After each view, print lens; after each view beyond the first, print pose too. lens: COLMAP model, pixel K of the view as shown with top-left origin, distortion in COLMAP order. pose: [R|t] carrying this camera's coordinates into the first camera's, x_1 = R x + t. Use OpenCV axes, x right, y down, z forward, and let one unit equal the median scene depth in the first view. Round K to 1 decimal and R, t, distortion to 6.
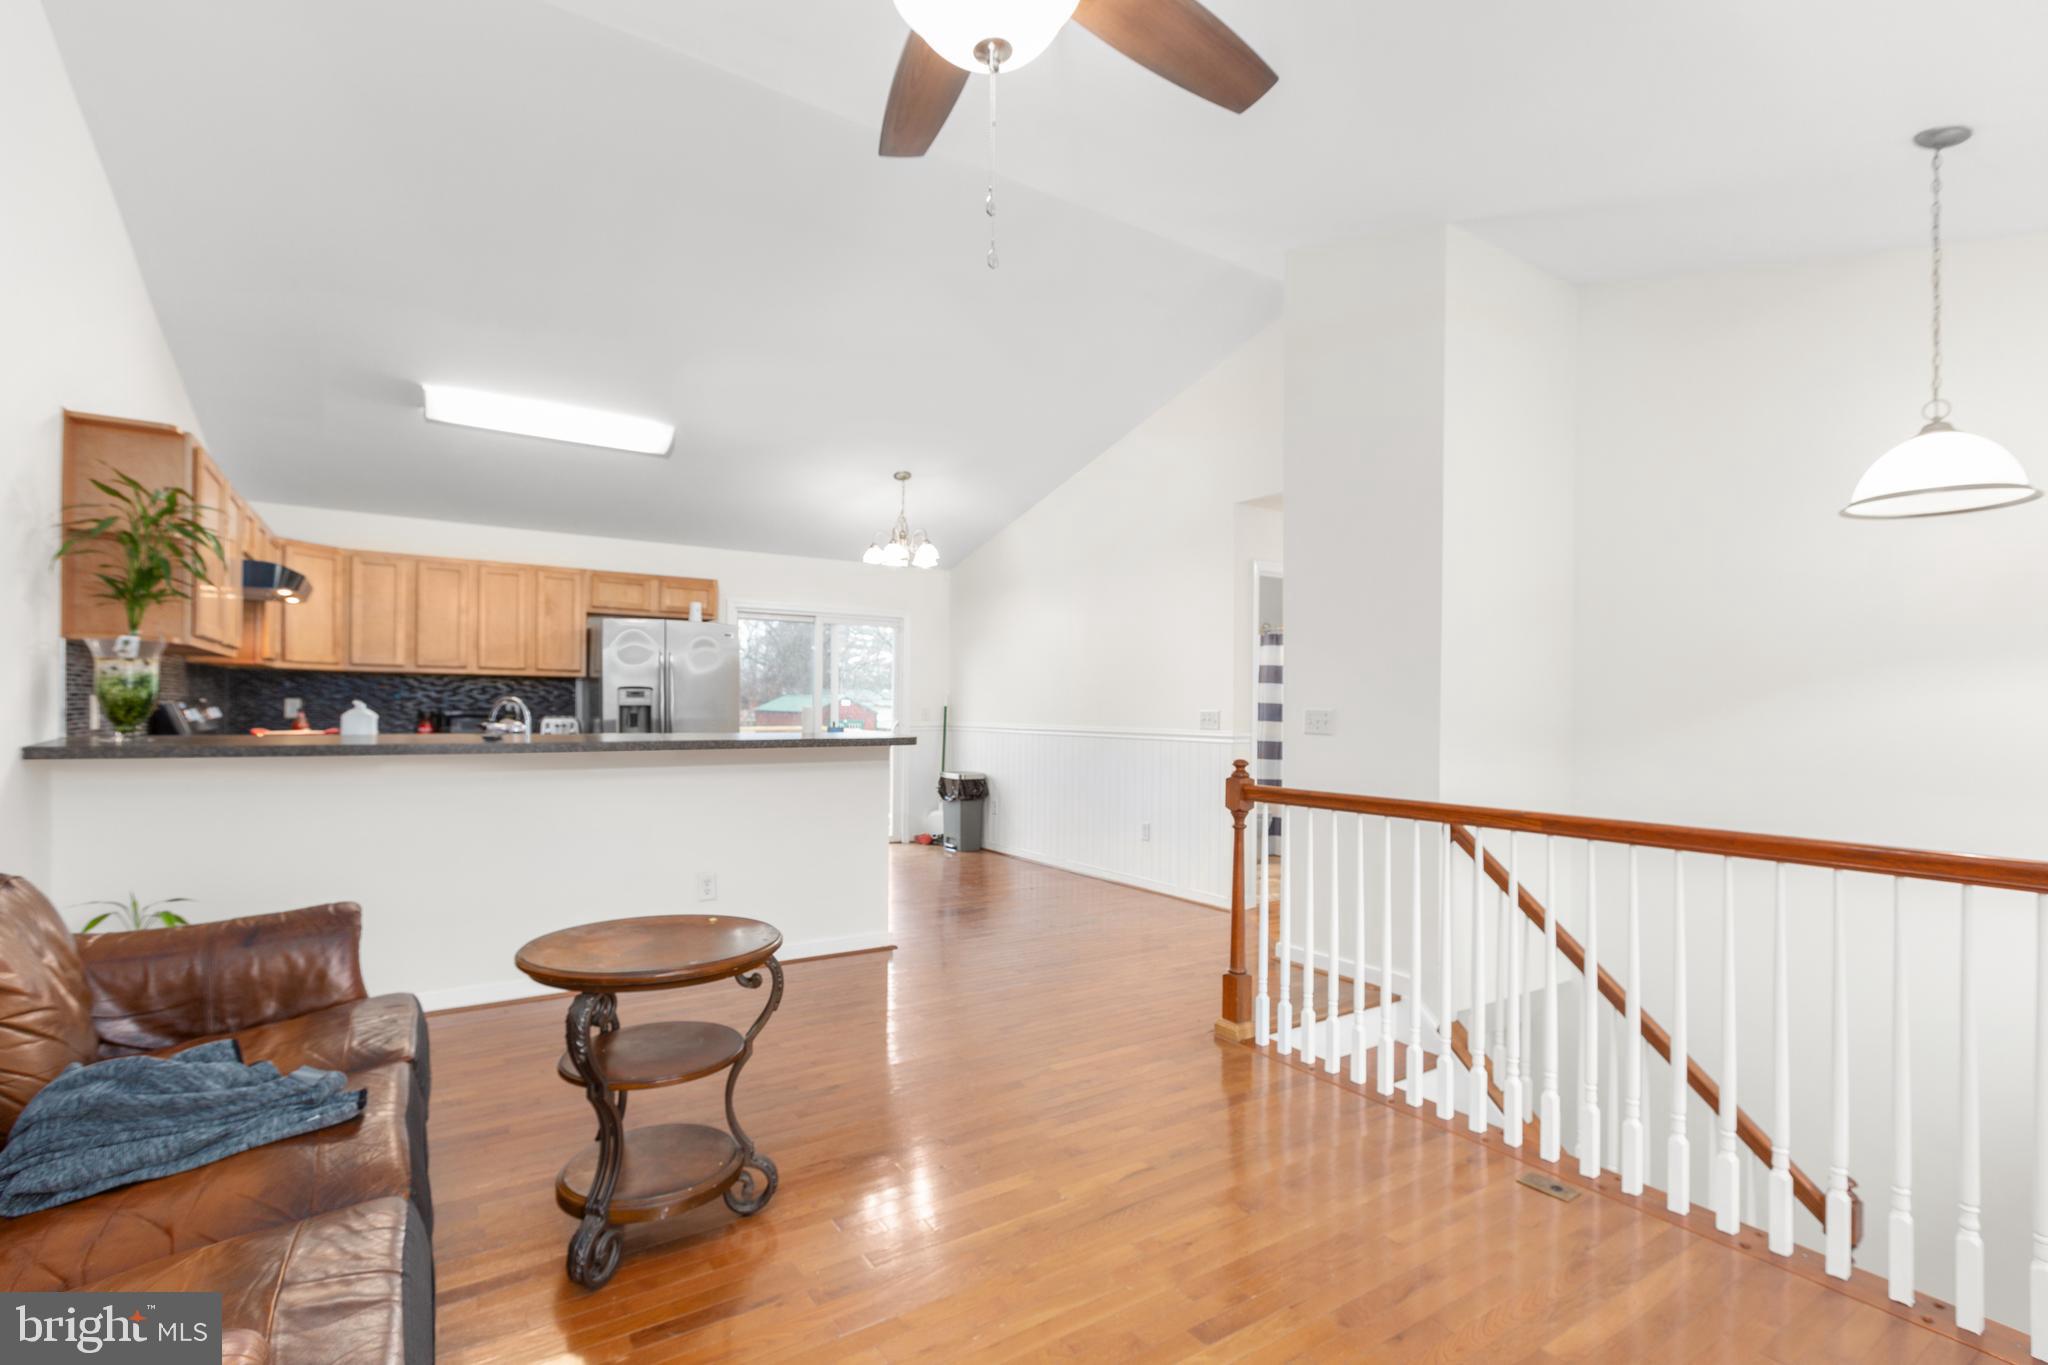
lens RADIAL K [[928.6, 0, 1028.3], [0, 928.6, 686.7], [0, 0, 1]] dist [0.001747, -0.000540]
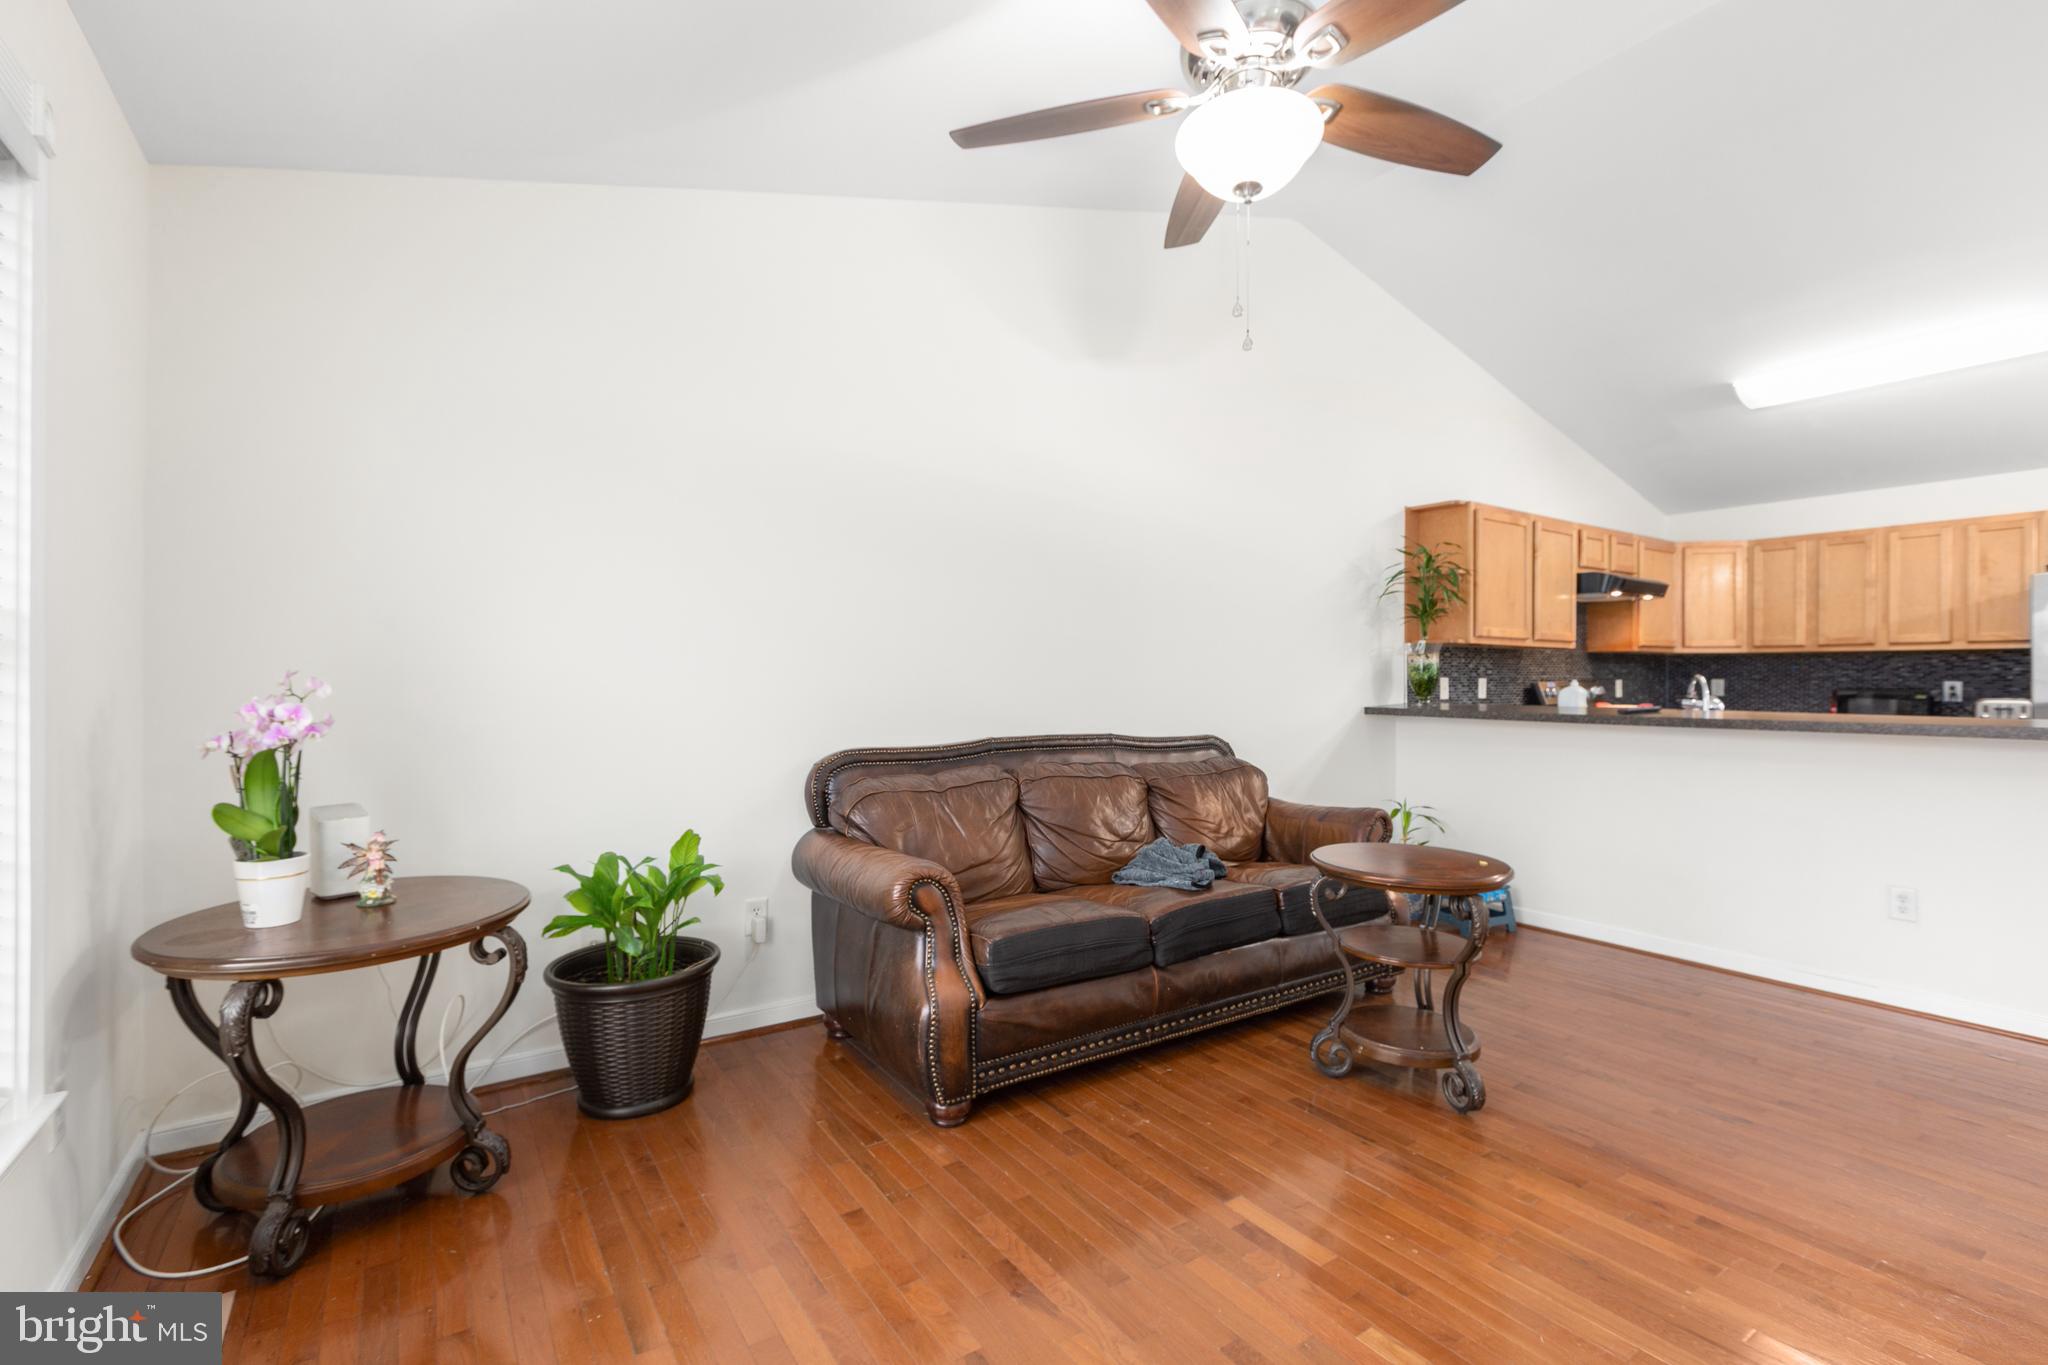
lens RADIAL K [[928.6, 0, 1074.0], [0, 928.6, 674.9], [0, 0, 1]] dist [0.001747, -0.000540]
pose [[0.027483, -0.015318, -0.999505, 0.301822], [0.020210, 0.999687, -0.014765, 0.007949], [0.999418, -0.019795, 0.027784, 0.169867]]
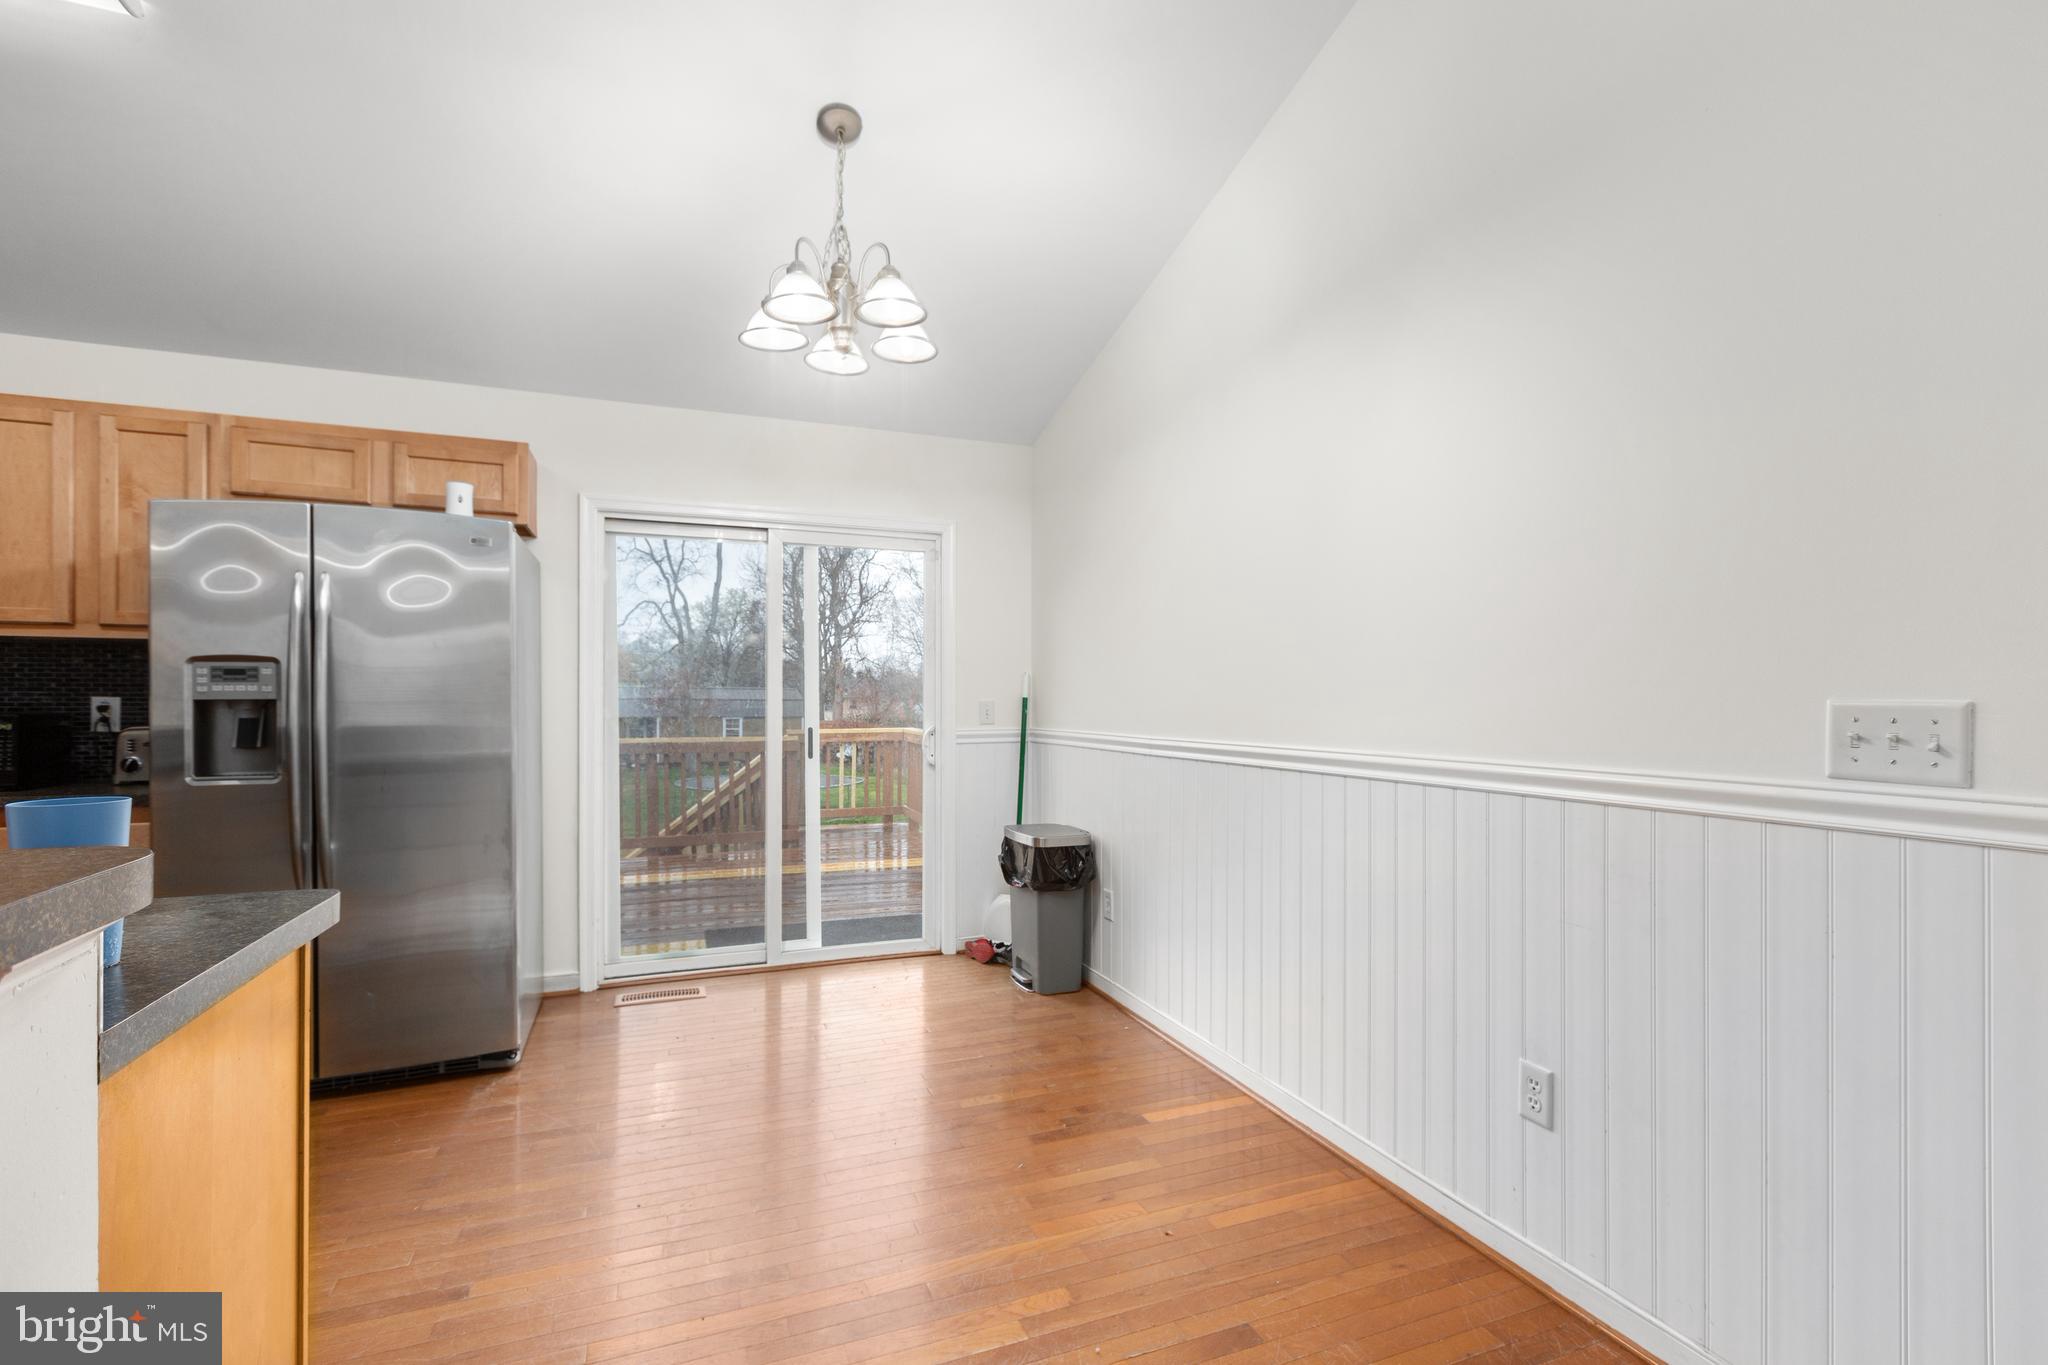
lens RADIAL K [[928.6, 0, 1026.6], [0, 928.6, 685.5], [0, 0, 1]] dist [0.001747, -0.000540]
pose [[0.980489, -0.011417, -0.196243, 0.022057], [0.012655, 0.999907, 0.005056, 0.015925], [0.196167, -0.007441, 0.980542, 0.651250]]
